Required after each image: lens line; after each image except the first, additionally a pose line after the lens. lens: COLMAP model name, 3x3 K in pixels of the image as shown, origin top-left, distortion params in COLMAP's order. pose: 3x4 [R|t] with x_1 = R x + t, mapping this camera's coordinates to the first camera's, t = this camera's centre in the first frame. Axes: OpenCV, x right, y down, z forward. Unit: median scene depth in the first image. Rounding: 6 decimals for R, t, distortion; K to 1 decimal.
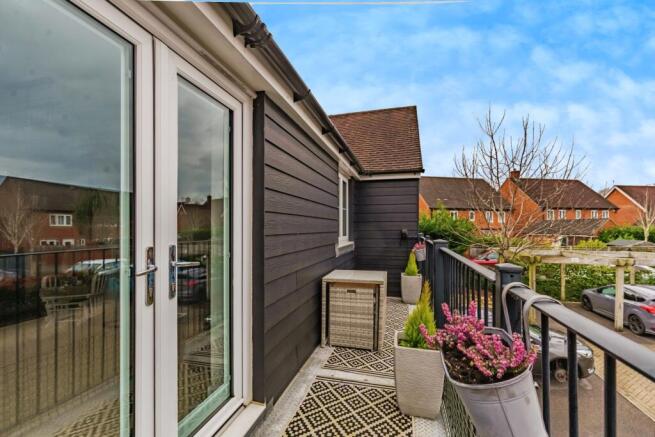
lens RADIAL K [[299.6, 0, 327.5], [0, 299.6, 218.5], [0, 0, 1]] dist [0.003322, 0.000312]
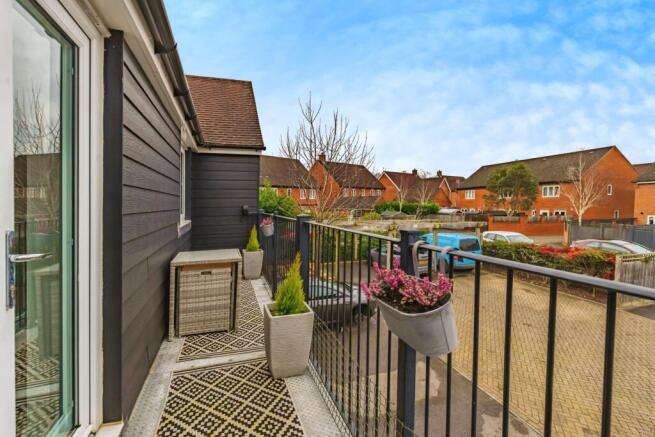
lens RADIAL K [[303.6, 0, 327.8], [0, 303.6, 206.0], [0, 0, 1]] dist [-0.000395, -0.000303]
pose [[0.834498, -0.014343, 0.550824, -0.118049], [-0.005429, 0.999399, 0.034248, 0.001672], [-0.550984, -0.031571, 0.833918, 0.014565]]
